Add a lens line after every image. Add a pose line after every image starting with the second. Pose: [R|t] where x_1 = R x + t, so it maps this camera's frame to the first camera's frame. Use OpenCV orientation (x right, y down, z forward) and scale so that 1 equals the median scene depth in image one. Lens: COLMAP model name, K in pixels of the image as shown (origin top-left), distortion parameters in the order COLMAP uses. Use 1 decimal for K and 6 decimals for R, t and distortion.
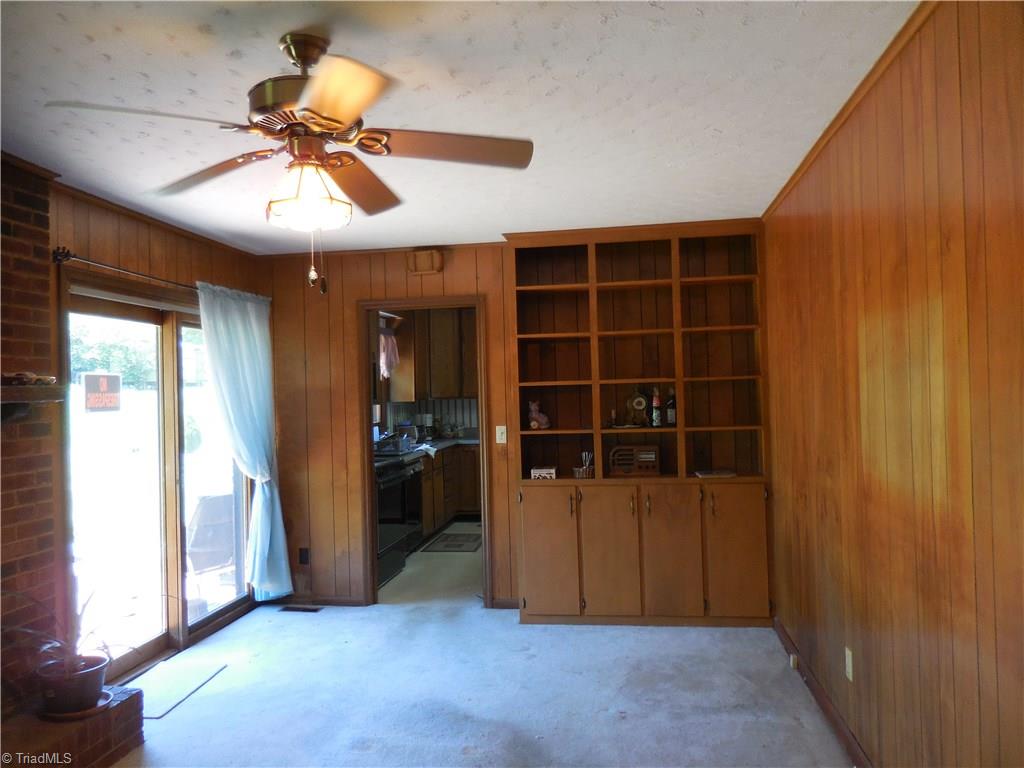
lens RADIAL K [[787.2, 0, 506.3], [0, 787.2, 382.0], [0, 0, 1]] dist [0.011472, 0.011643]
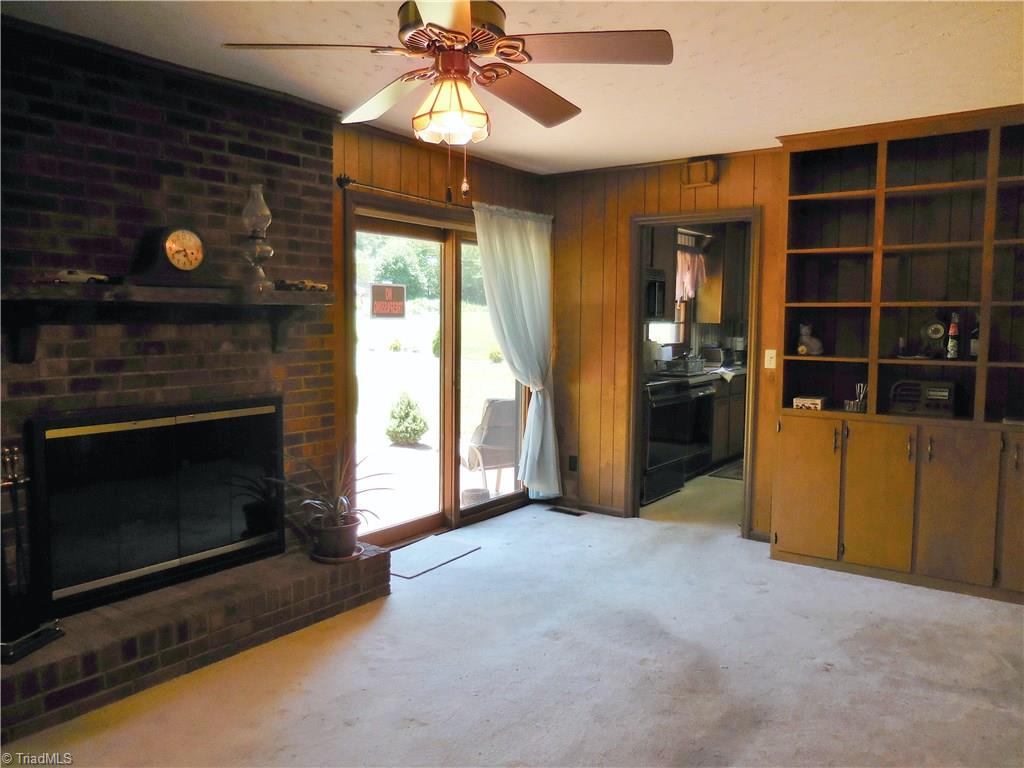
lens RADIAL K [[787.2, 0, 506.3], [0, 787.2, 382.0], [0, 0, 1]] dist [0.011472, 0.011643]
pose [[0.892932, 0.070036, -0.444711, 0.145046], [-0.026580, 0.994304, 0.103218, 0.006457], [0.449407, -0.080346, 0.889707, 0.032246]]
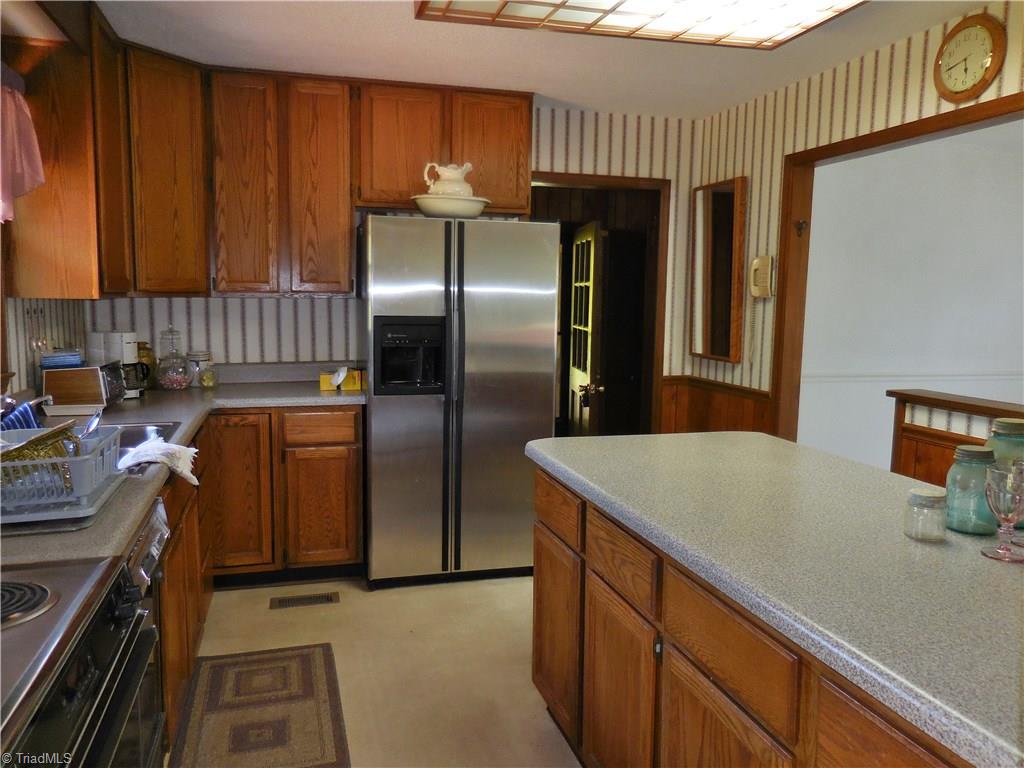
lens RADIAL K [[787.2, 0, 506.3], [0, 787.2, 382.0], [0, 0, 1]] dist [0.011472, 0.011643]
pose [[0.907168, -0.007864, 0.420694, -0.174556], [-0.042218, 0.993079, 0.109602, 0.026022], [-0.418644, -0.117188, 0.900558, 1.052976]]
